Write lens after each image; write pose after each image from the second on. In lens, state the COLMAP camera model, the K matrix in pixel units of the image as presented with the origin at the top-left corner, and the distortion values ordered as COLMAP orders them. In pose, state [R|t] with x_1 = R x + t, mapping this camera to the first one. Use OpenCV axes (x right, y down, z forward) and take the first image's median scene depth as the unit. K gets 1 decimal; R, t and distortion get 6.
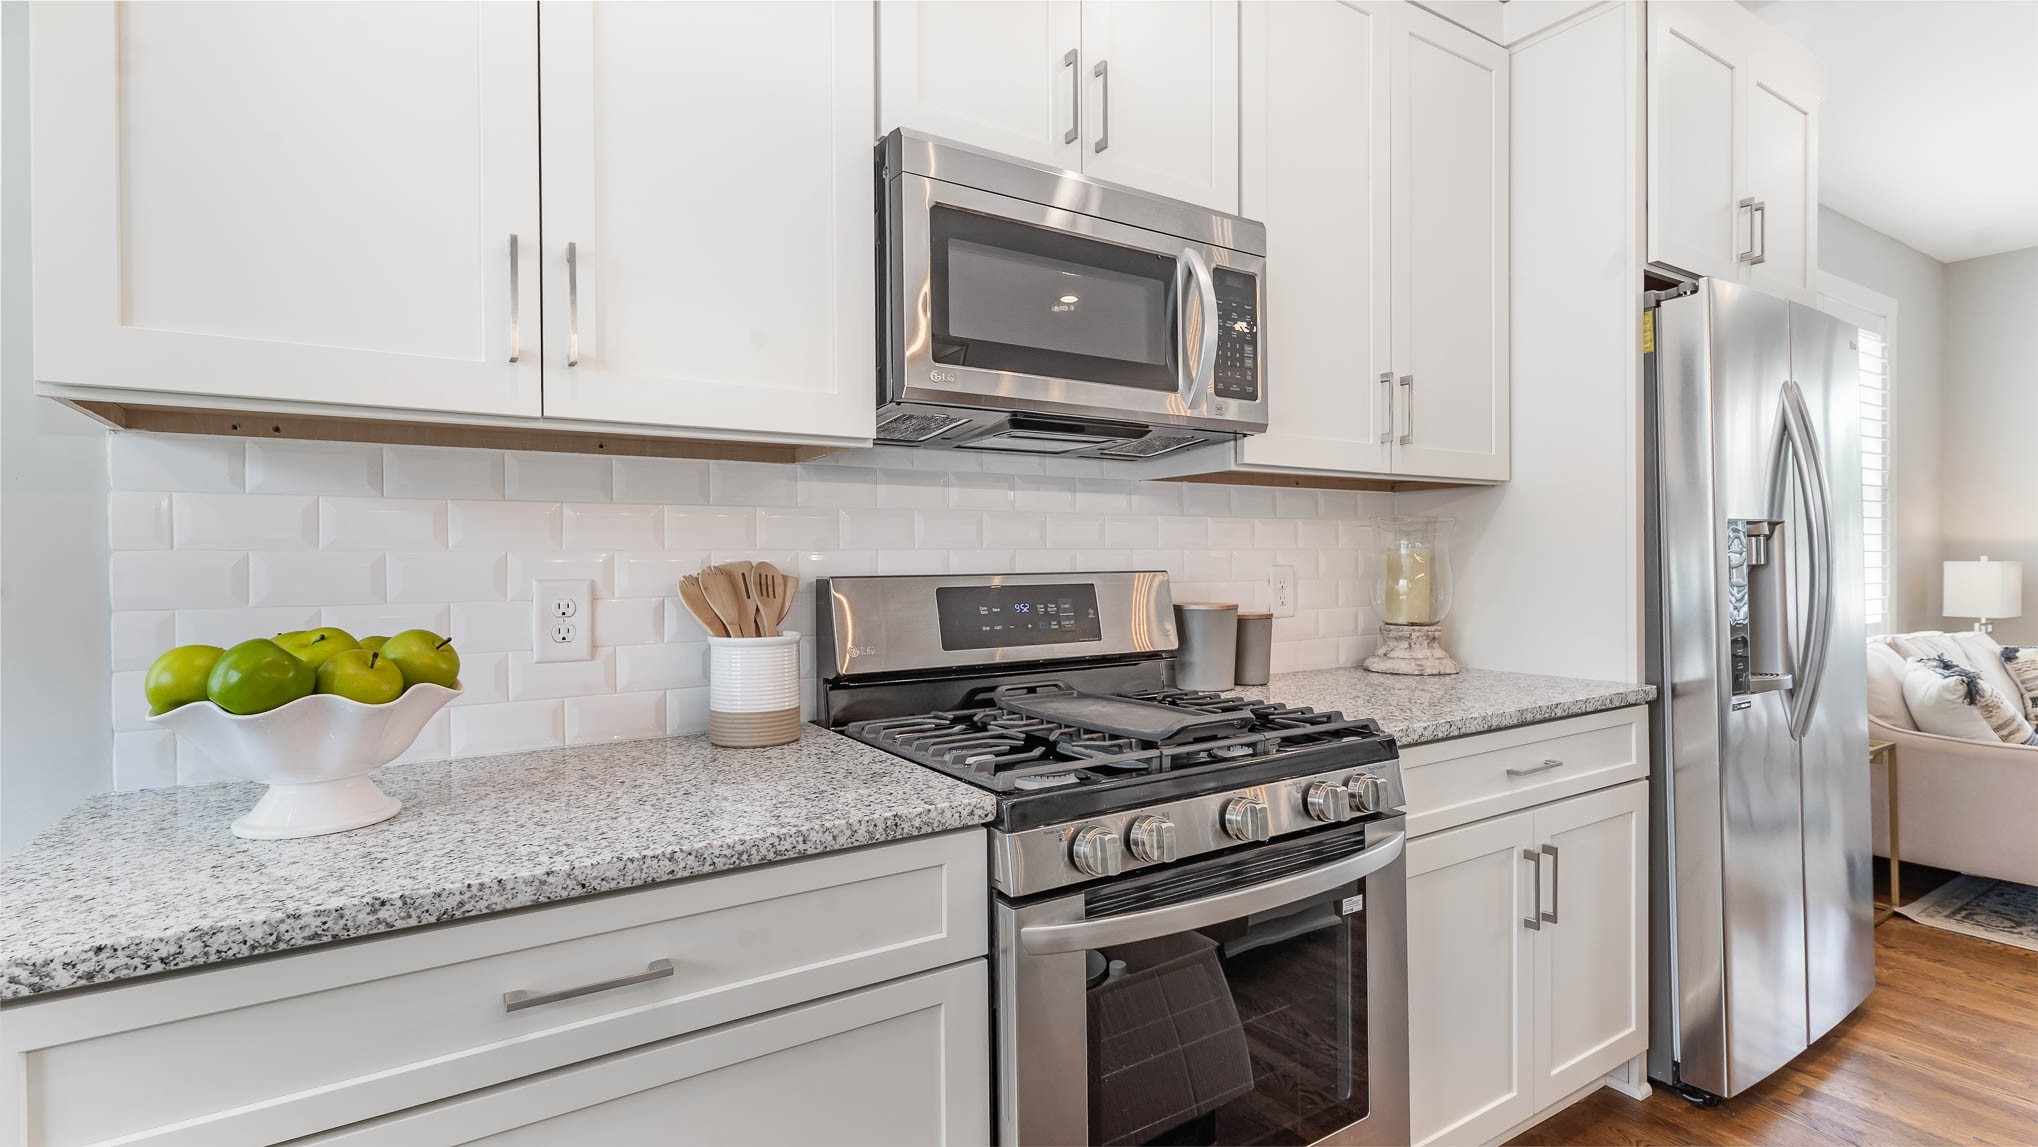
lens RADIAL K [[976.0, 0, 1057.1], [0, 976.0, 562.6], [0, 0, 1]] dist [0.004331, 0.000547]
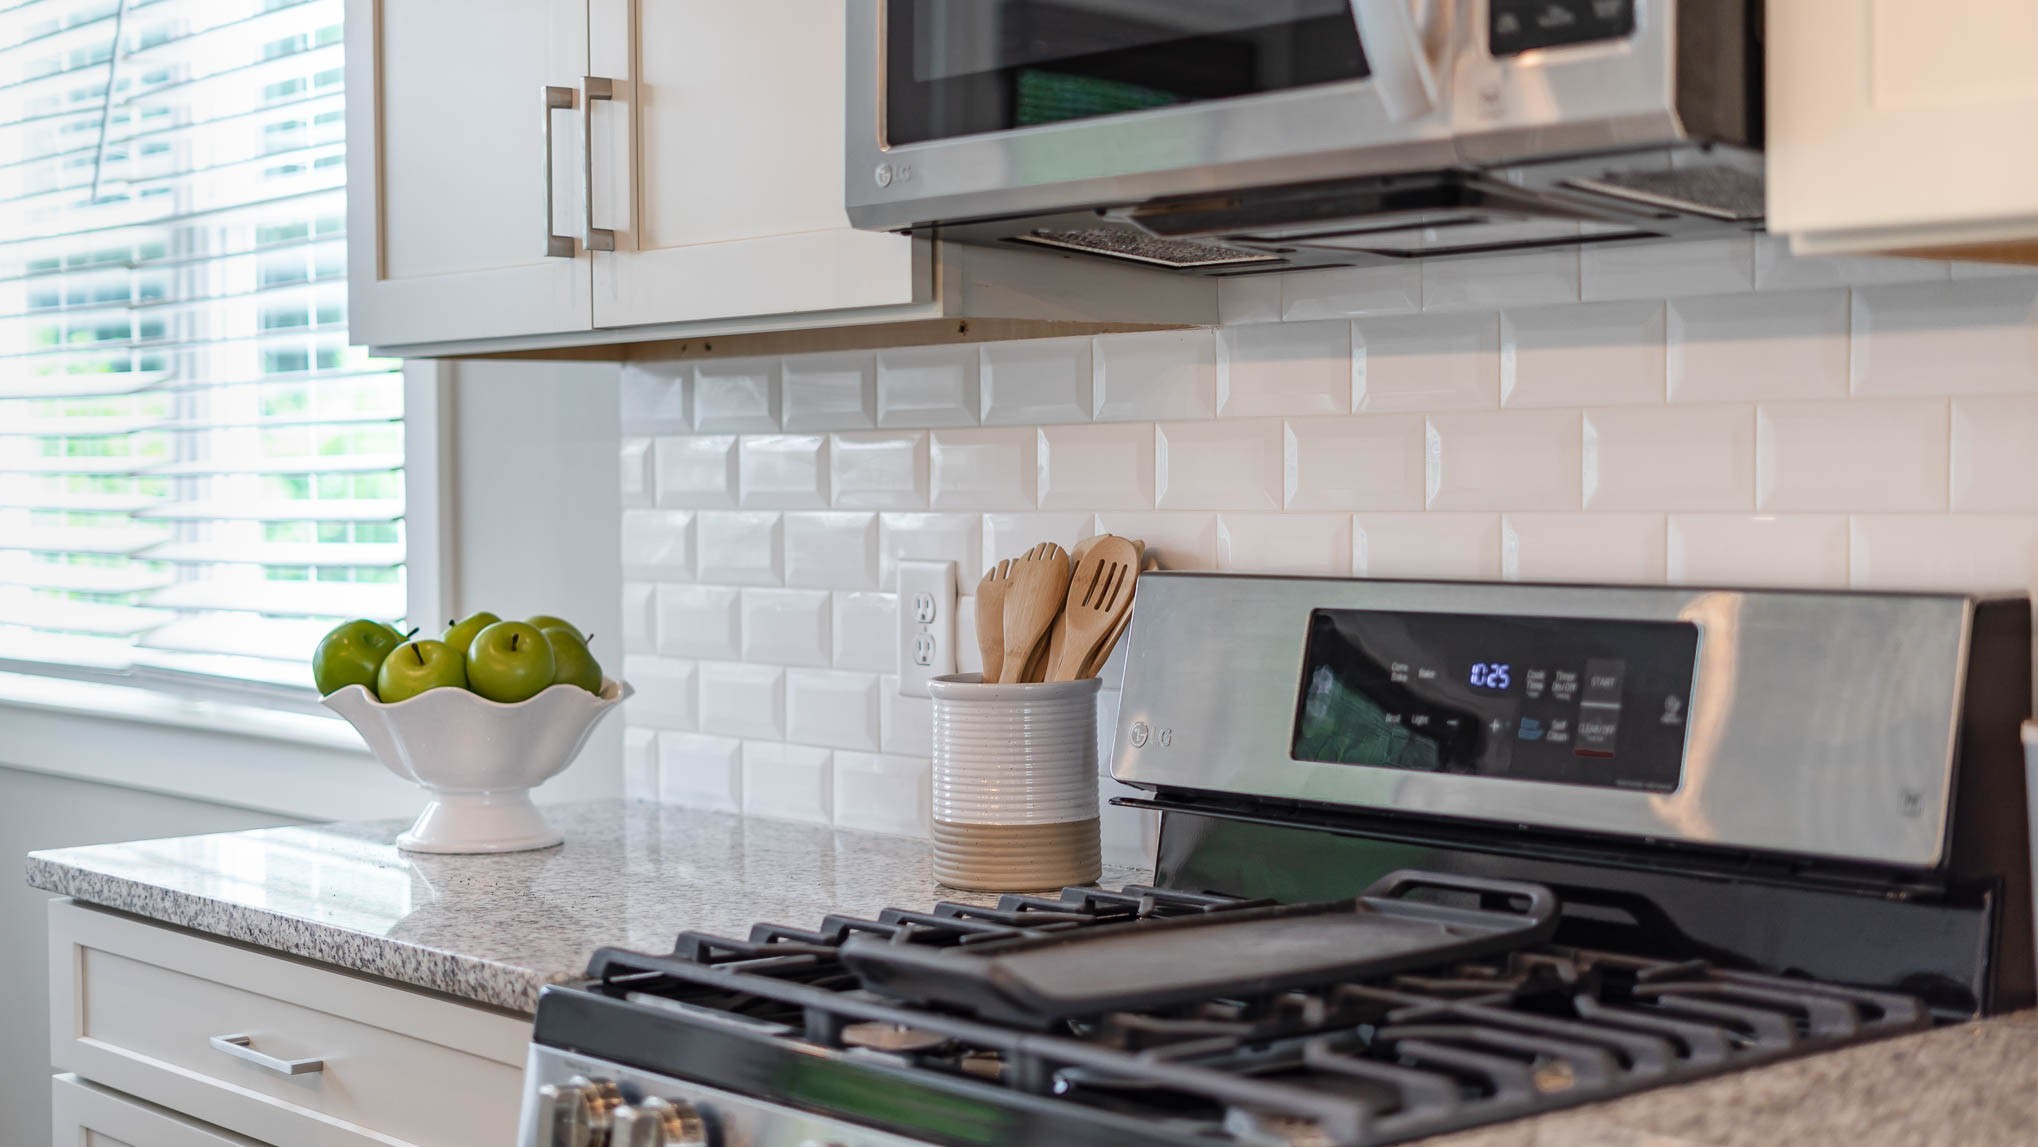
lens RADIAL K [[3099.6, 0, 1019.0], [0, 3099.6, 573.5], [0, 0, 1]] dist [0.018058, -0.002333]
pose [[0.095870, 0.041089, -0.994545, 1.194580], [0.005406, 0.999111, 0.041799, -0.045514], [0.995379, -0.009384, 0.095562, 0.757619]]
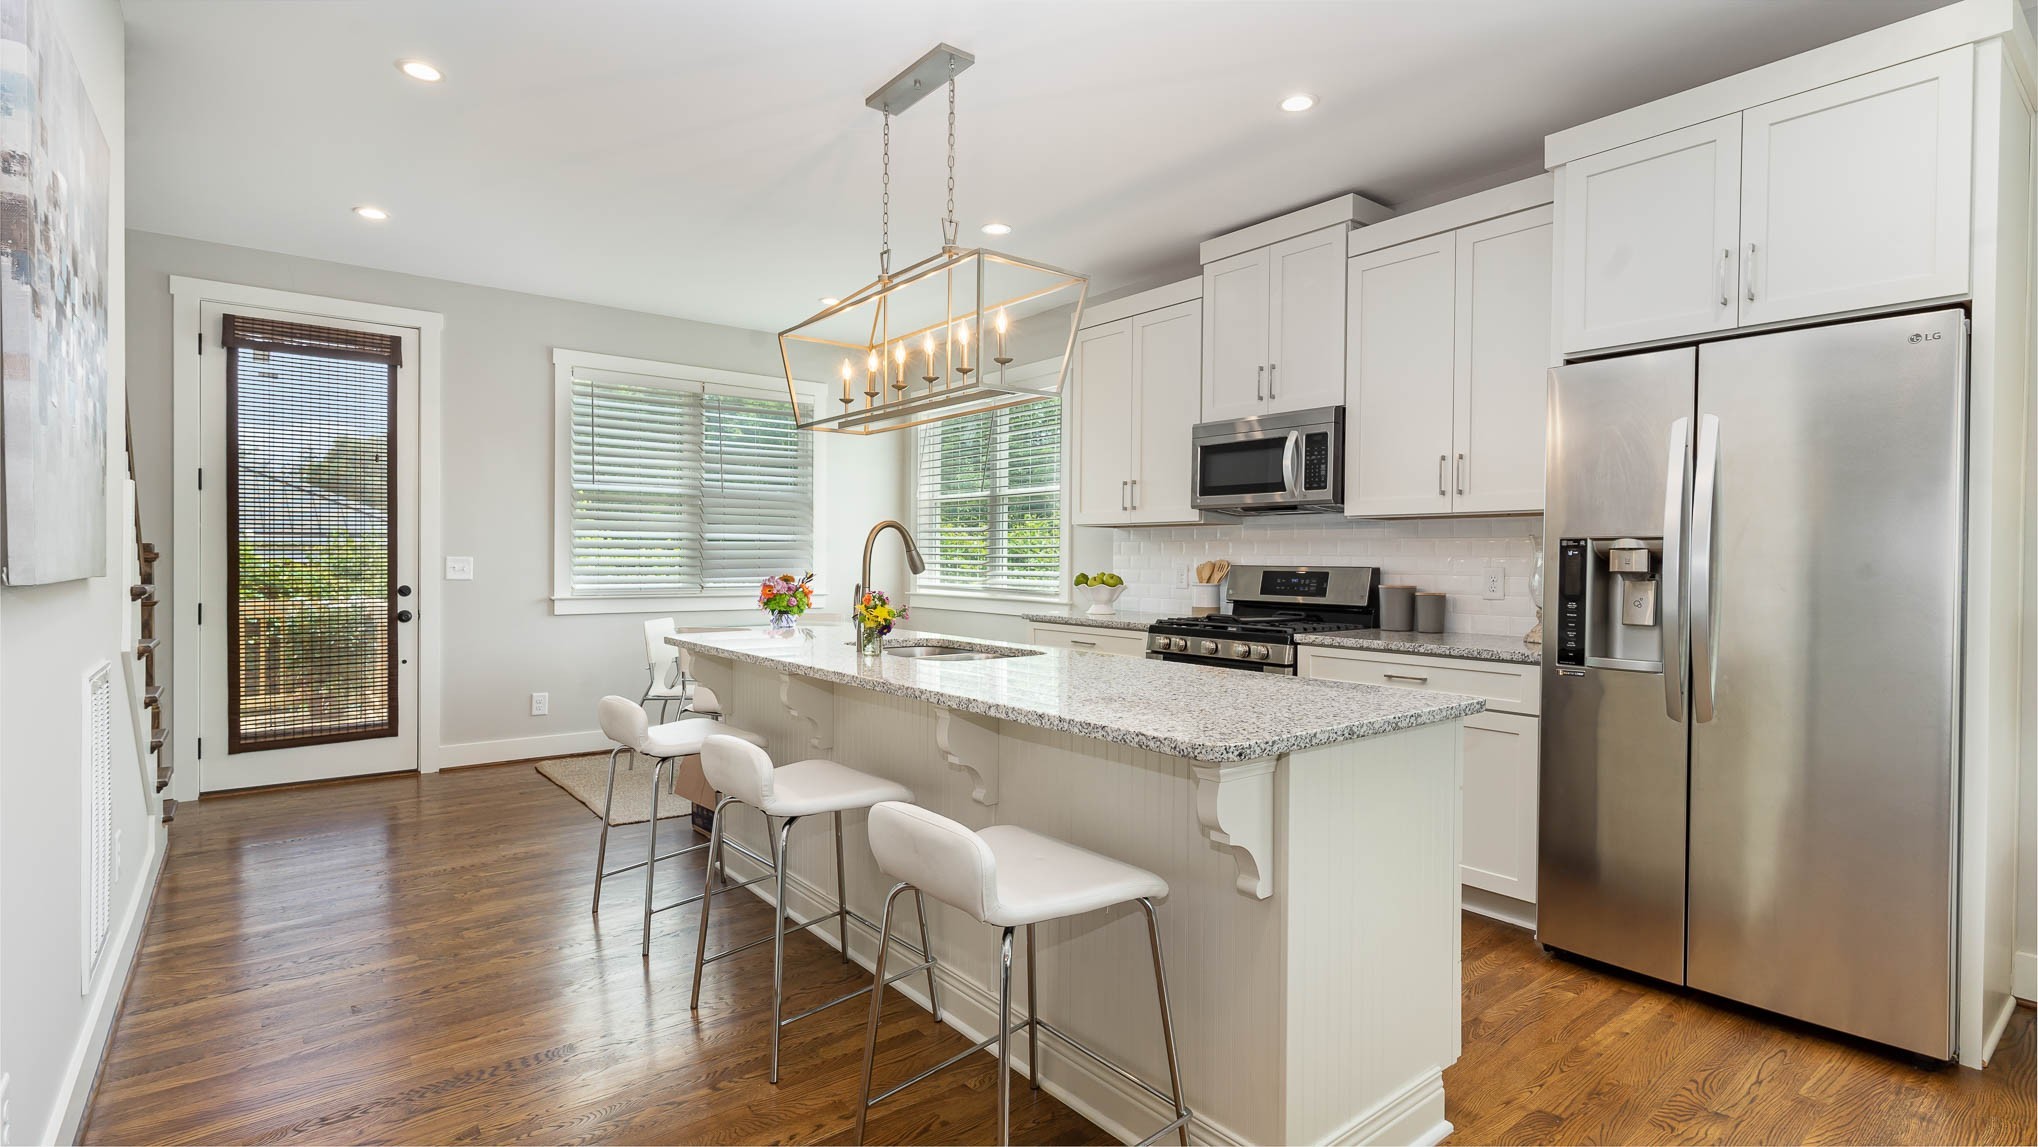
lens RADIAL K [[976.0, 0, 1057.1], [0, 976.0, 562.6], [0, 0, 1]] dist [0.004331, 0.000547]
pose [[0.107410, 0.010465, -0.994160, 2.444456], [-0.015284, 0.999844, 0.008873, -0.009742], [0.994097, 0.014241, 0.107554, 0.170669]]
